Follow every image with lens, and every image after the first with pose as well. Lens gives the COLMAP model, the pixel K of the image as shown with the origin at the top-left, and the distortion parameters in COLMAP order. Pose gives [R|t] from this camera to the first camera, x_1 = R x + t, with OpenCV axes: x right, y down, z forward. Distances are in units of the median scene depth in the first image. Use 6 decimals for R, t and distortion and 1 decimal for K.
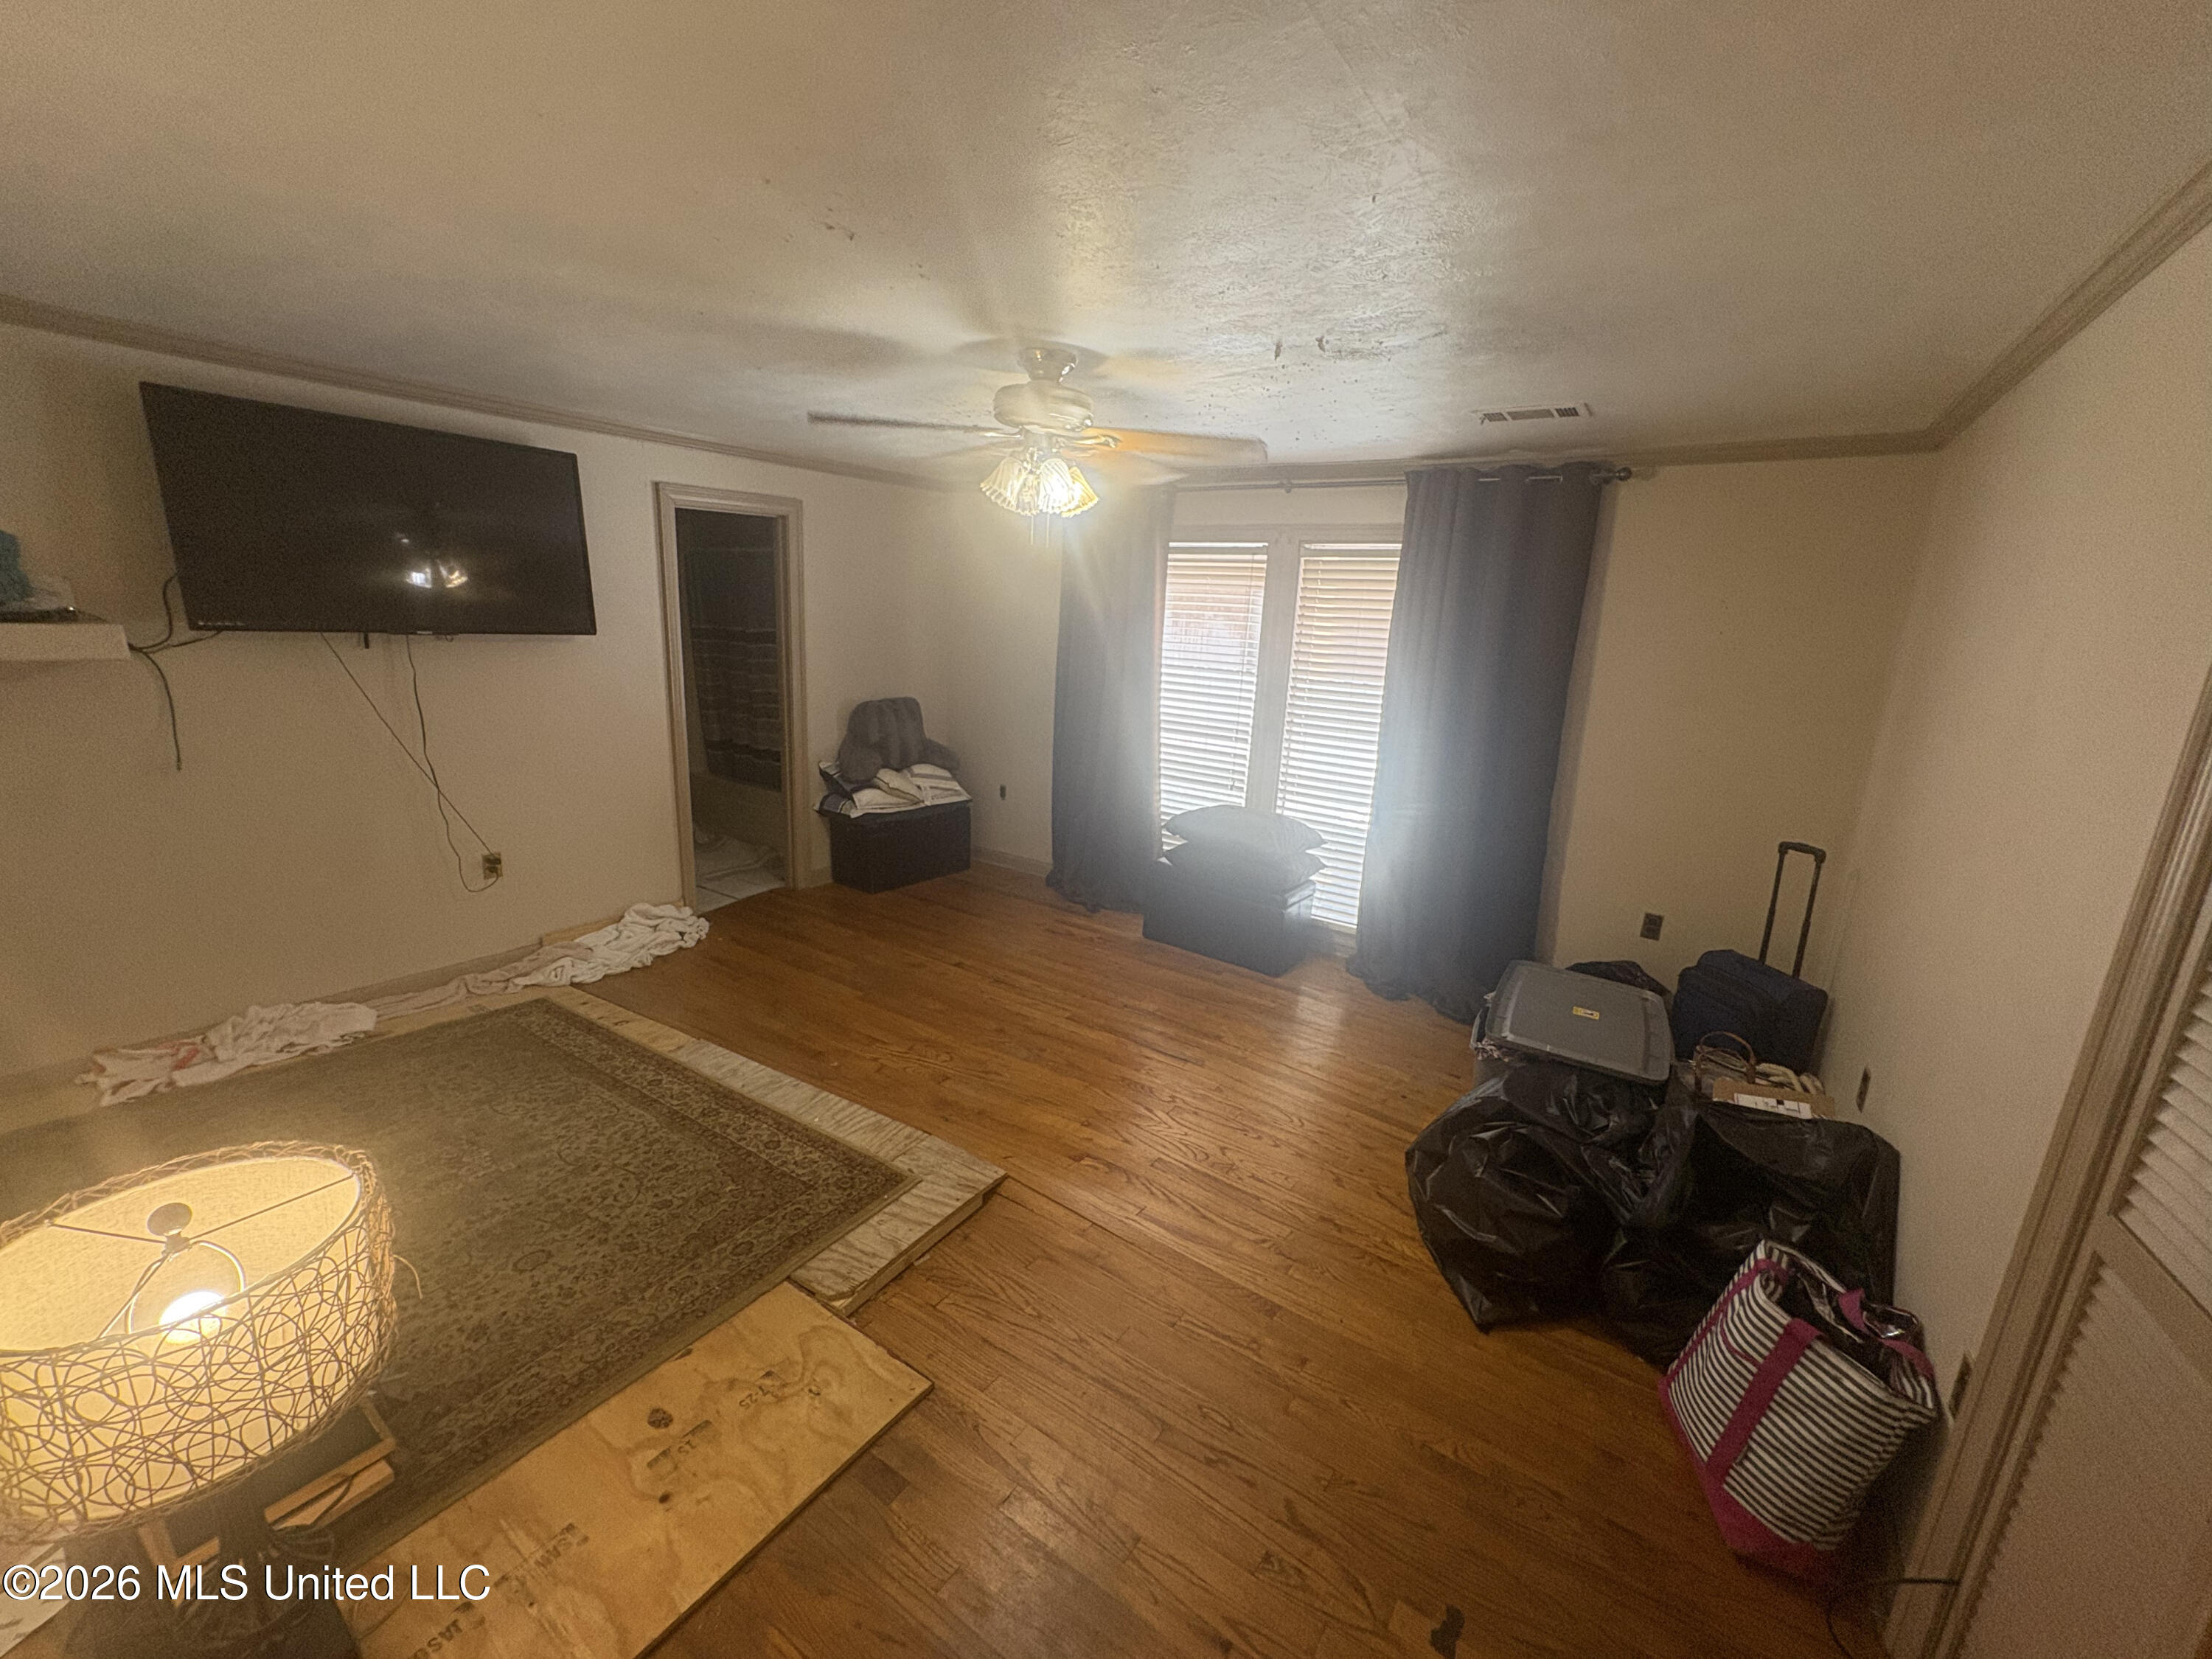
lens RADIAL K [[884.1, 0, 1106.0], [0, 884.1, 829.5], [0, 0, 1]] dist [0.000208, -0.000023]
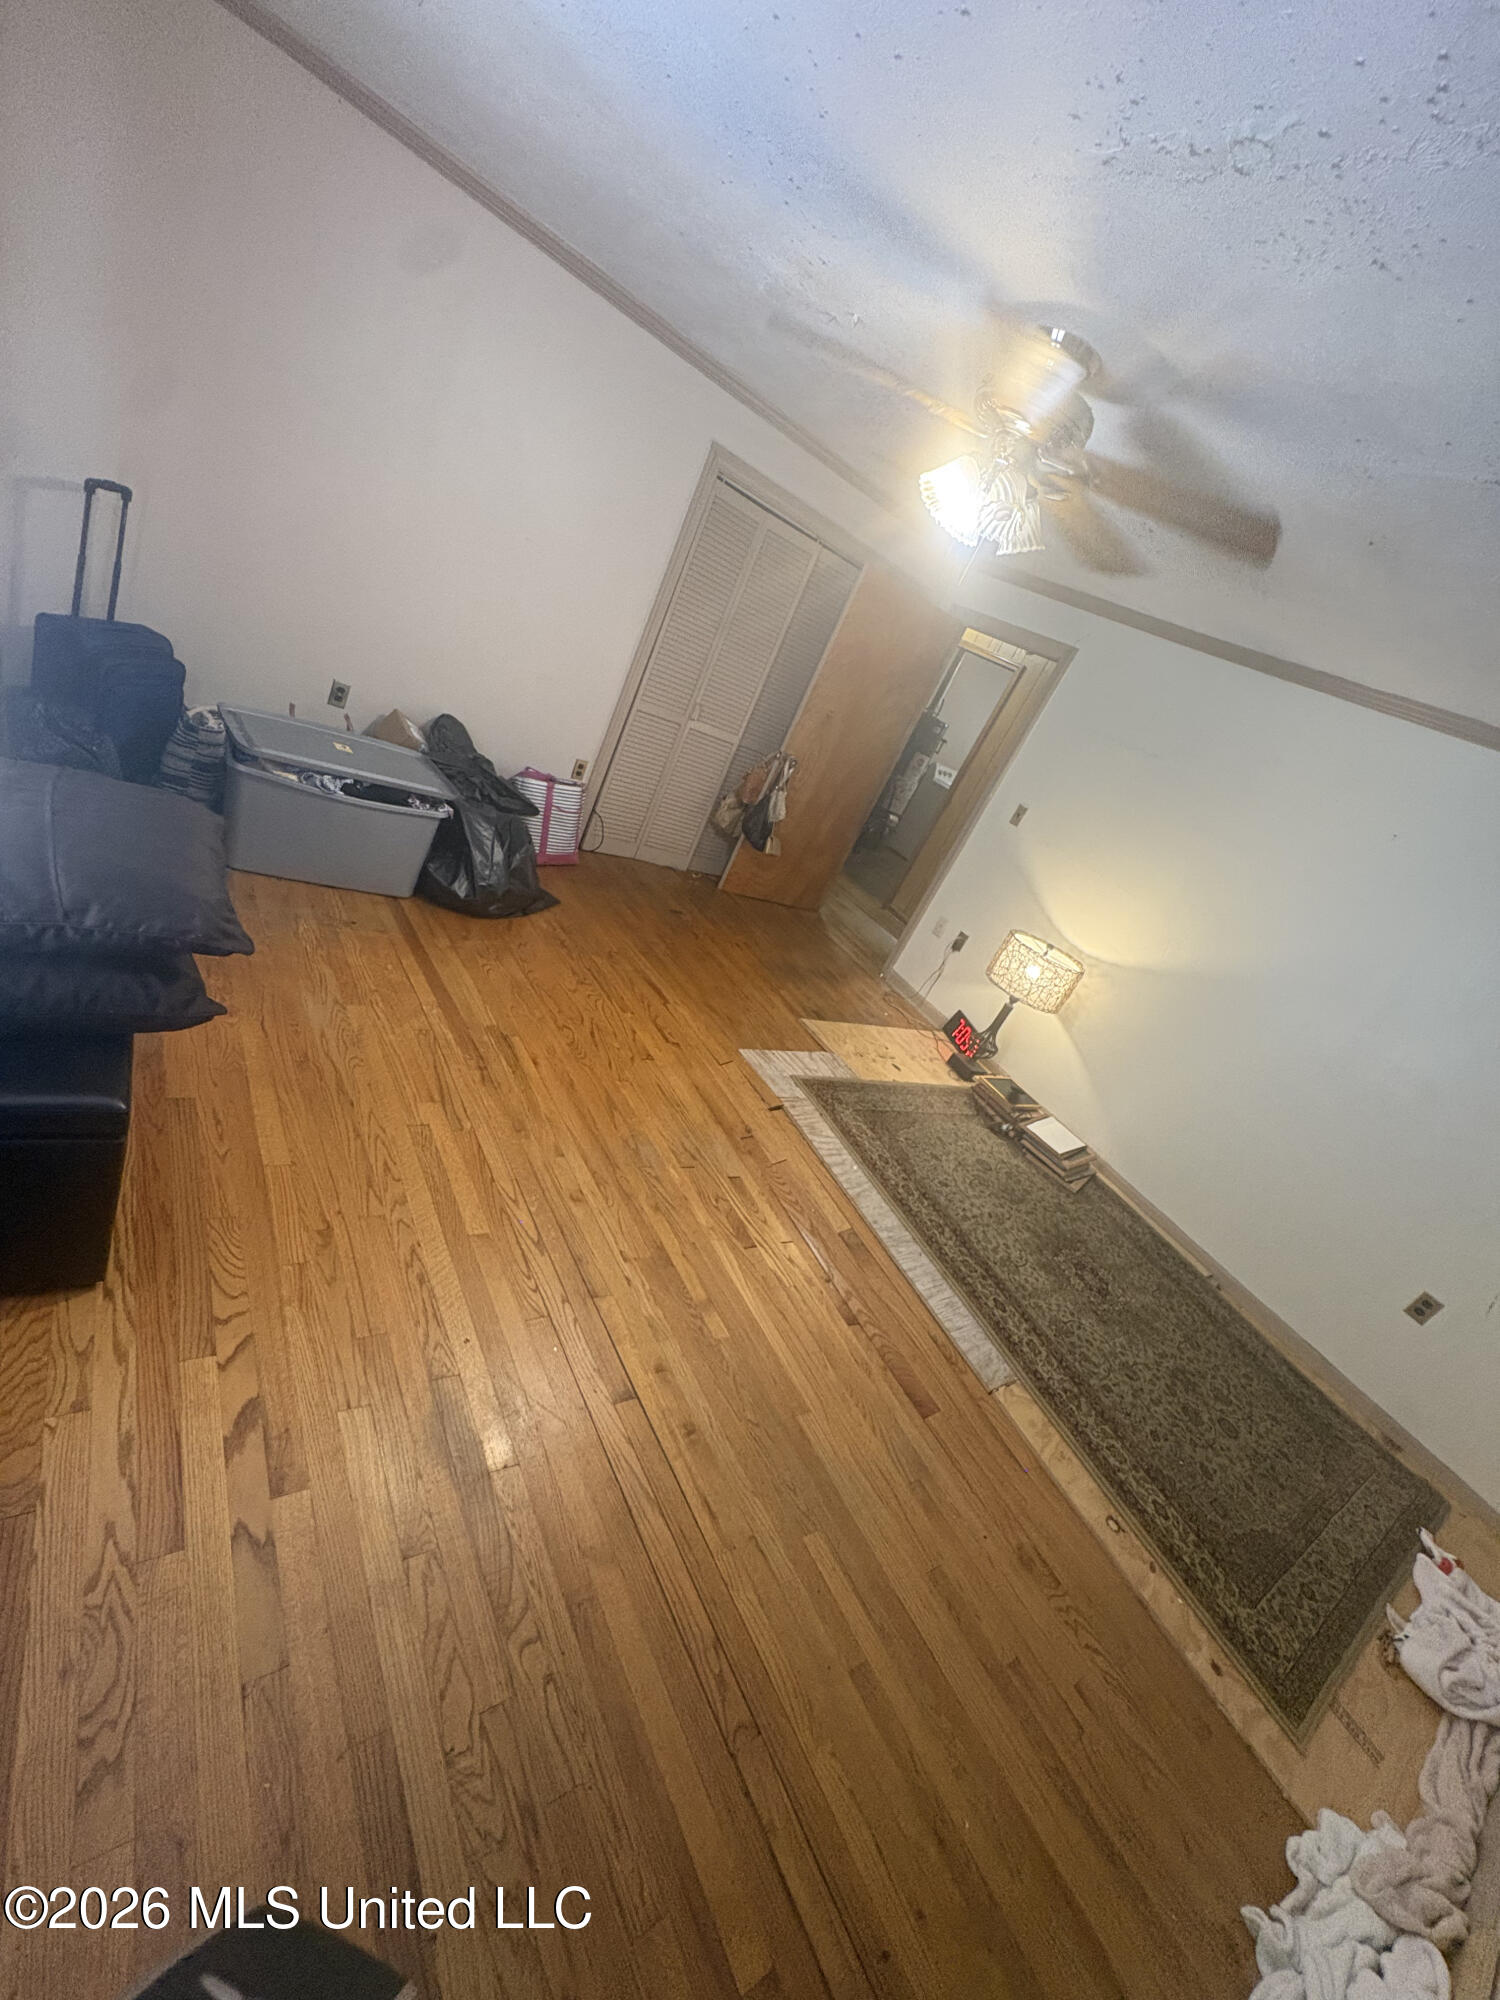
lens RADIAL K [[799.4, 0, 750.0], [0, 799.4, 1000.0], [0, 0, 1]] dist [0.000208, -0.000023]
pose [[-0.820199, -0.553417, 0.144927, -0.232375], [-0.375321, 0.711742, 0.593765, -0.373712], [-0.431750, 0.432612, -0.791479, 1.693659]]
